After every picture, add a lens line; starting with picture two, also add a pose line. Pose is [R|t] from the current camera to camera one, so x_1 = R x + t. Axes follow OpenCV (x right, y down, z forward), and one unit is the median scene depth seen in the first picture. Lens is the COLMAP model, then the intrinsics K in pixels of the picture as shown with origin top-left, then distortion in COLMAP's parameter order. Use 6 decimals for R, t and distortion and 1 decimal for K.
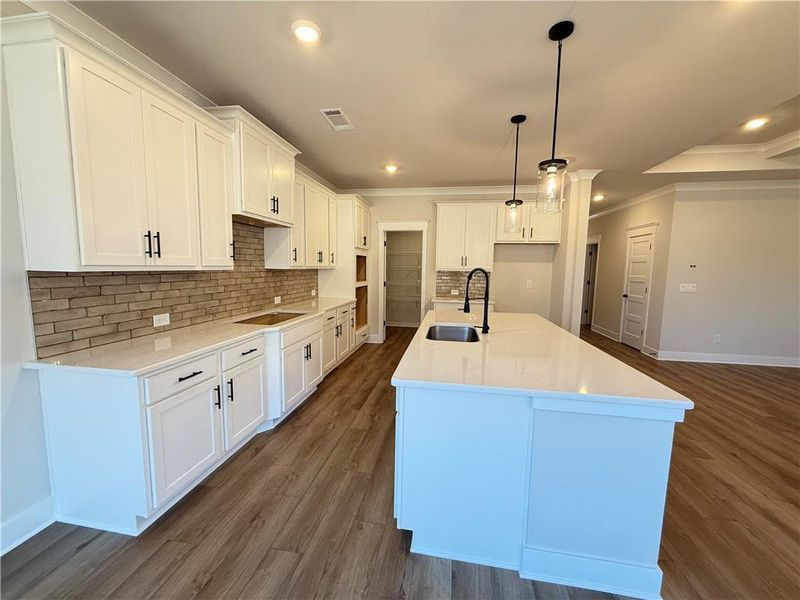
lens RADIAL K [[319.0, 0, 400.8], [0, 319.0, 299.1], [0, 0, 1]] dist [-0.002009, 0.000789]
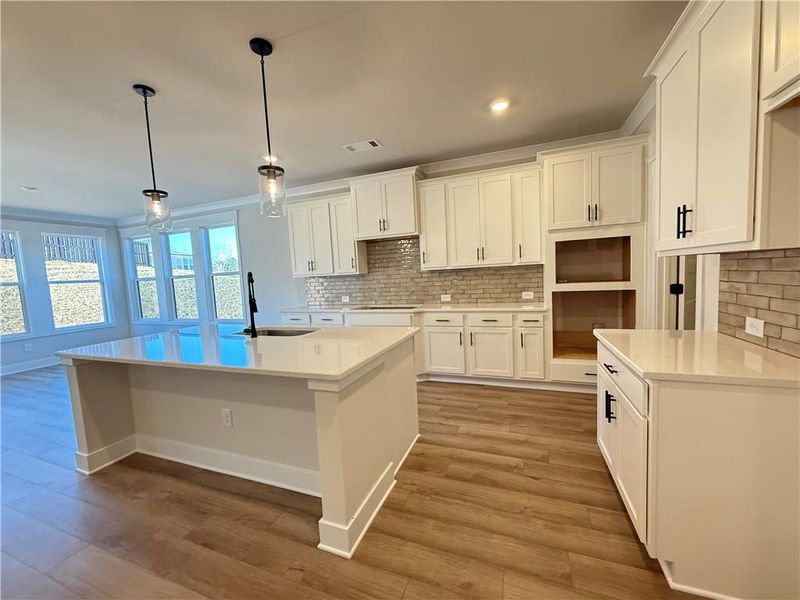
lens RADIAL K [[319.0, 0, 398.3], [0, 319.0, 299.7], [0, 0, 1]] dist [-0.002009, 0.000789]
pose [[-0.213712, 0.072166, -0.974228, 0.964912], [-0.051850, 0.995024, 0.085081, -0.100146], [0.975520, 0.068696, -0.208906, 1.406859]]
